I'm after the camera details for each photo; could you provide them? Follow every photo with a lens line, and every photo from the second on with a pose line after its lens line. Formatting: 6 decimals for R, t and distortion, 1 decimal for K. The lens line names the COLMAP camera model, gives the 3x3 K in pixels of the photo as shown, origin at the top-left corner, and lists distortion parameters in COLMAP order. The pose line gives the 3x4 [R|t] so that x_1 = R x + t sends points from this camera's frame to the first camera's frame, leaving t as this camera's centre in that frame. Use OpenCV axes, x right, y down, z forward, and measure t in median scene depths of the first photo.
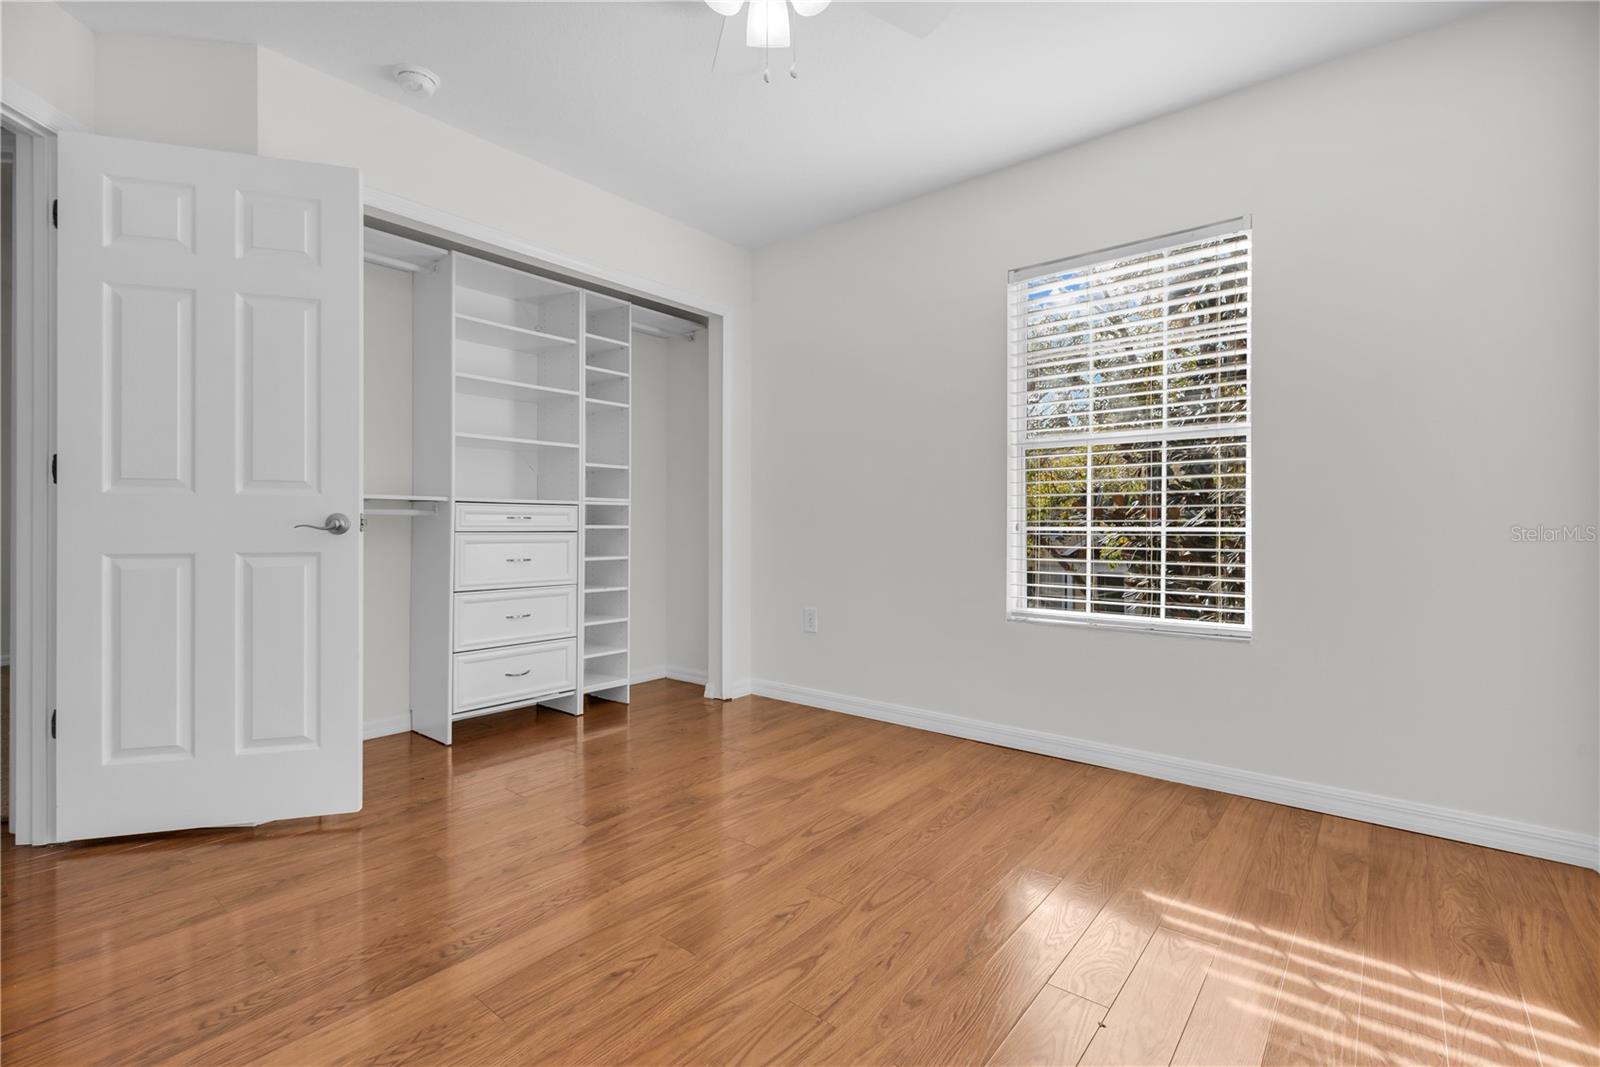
lens RADIAL K [[711.7, 0, 800.0], [0, 711.7, 533.5], [0, 0, 1]] dist [0.000930, 0.000019]
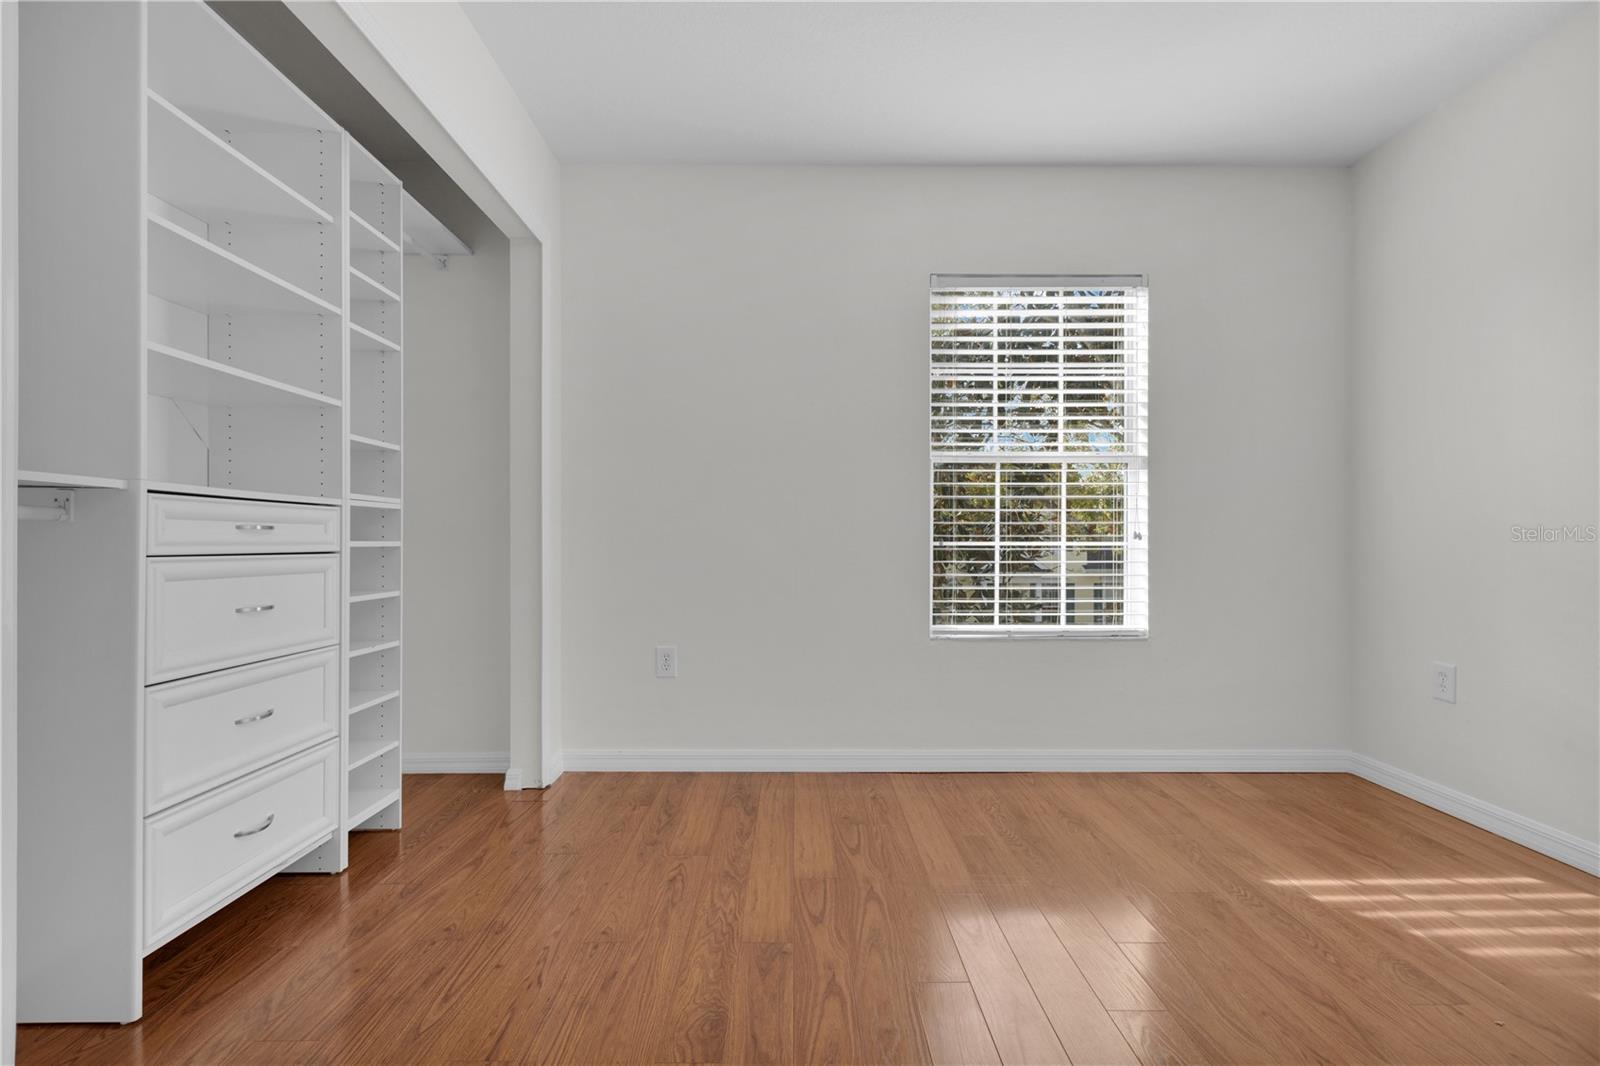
lens RADIAL K [[707.2, 0, 799.7], [0, 707.2, 547.3], [0, 0, 1]] dist [-0.001015, -0.000135]
pose [[0.774704, -0.007403, 0.632281, -0.419831], [0.008857, 0.999960, 0.000855, -0.004179], [-0.632262, 0.004938, 0.774739, 0.352921]]
